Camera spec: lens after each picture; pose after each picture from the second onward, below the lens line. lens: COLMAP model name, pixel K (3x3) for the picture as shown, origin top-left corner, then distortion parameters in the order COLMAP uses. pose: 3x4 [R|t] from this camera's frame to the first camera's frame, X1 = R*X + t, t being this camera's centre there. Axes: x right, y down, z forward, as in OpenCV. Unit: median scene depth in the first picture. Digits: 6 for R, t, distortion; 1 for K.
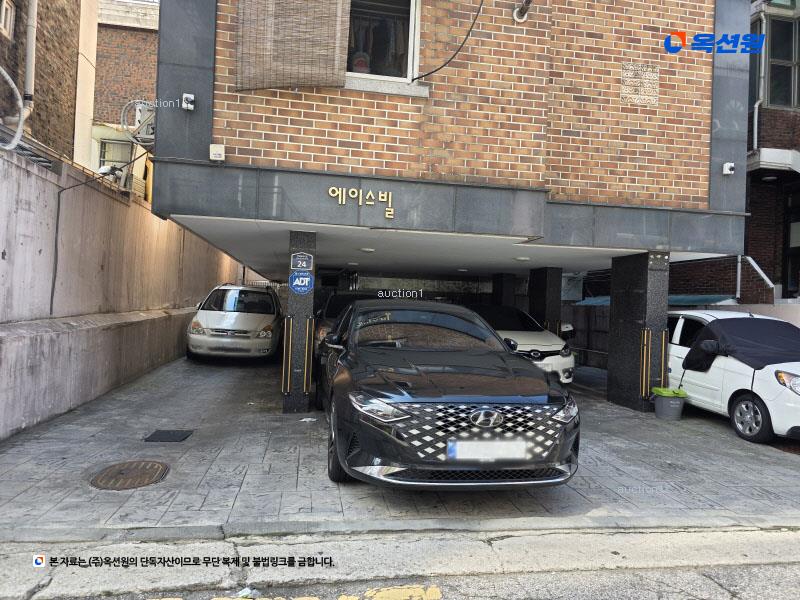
lens RADIAL K [[542.8, 0, 398.5], [0, 542.8, 297.8], [0, 0, 1]] dist [0.038166, -0.013734]
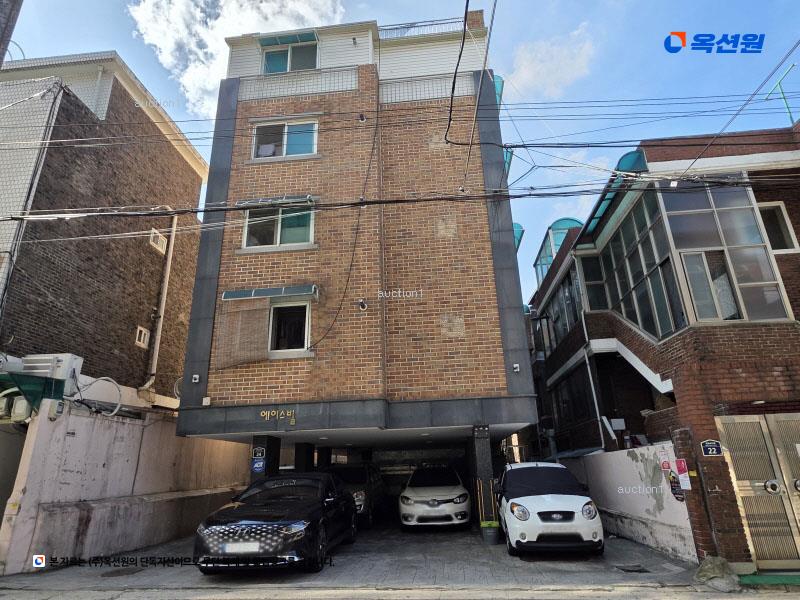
lens RADIAL K [[467.8, 0, 401.1], [0, 467.8, 300.7], [0, 0, 1]] dist [0.007675, 0.001166]
pose [[0.962075, -0.155433, -0.224171, 0.741994], [0.072901, 0.938395, -0.337787, 0.019012], [0.262865, 0.308634, 0.914137, -0.464570]]
